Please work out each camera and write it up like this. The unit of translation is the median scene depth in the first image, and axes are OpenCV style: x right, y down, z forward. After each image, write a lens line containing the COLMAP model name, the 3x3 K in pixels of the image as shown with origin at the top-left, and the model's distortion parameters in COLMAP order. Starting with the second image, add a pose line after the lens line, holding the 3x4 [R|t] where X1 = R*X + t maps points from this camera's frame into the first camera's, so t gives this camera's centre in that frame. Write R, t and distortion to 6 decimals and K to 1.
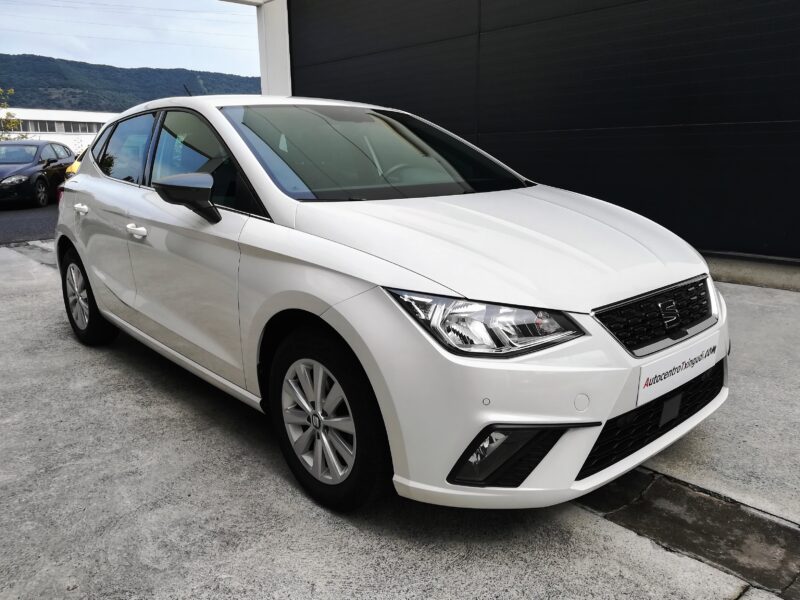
lens RADIAL K [[633.8, 0, 397.8], [0, 633.8, 296.4], [0, 0, 1]] dist [0.062264, -0.098432]
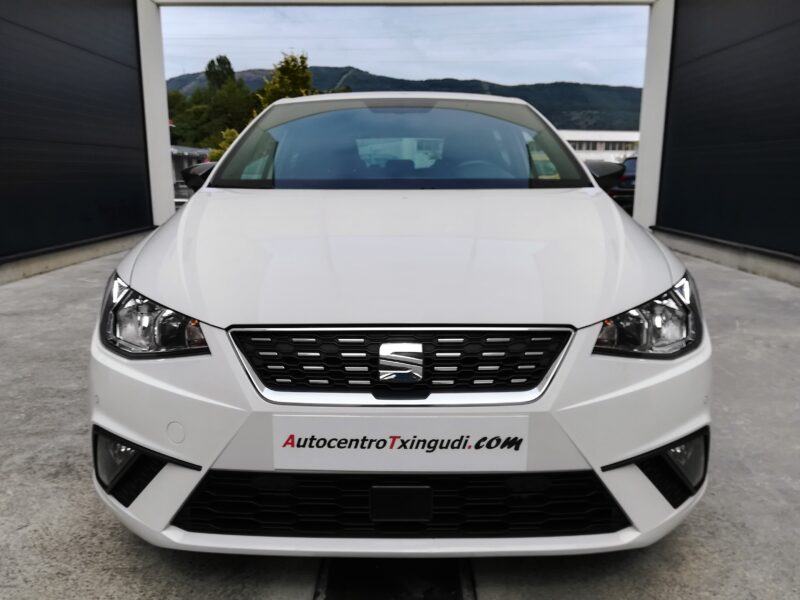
lens RADIAL K [[633.8, 0, 397.8], [0, 633.8, 296.4], [0, 0, 1]] dist [0.062264, -0.098432]
pose [[0.730147, 0.136402, -0.669537, 0.545648], [-0.154056, 0.987505, 0.033179, -0.040218], [0.665697, 0.078921, 0.742037, 0.309787]]
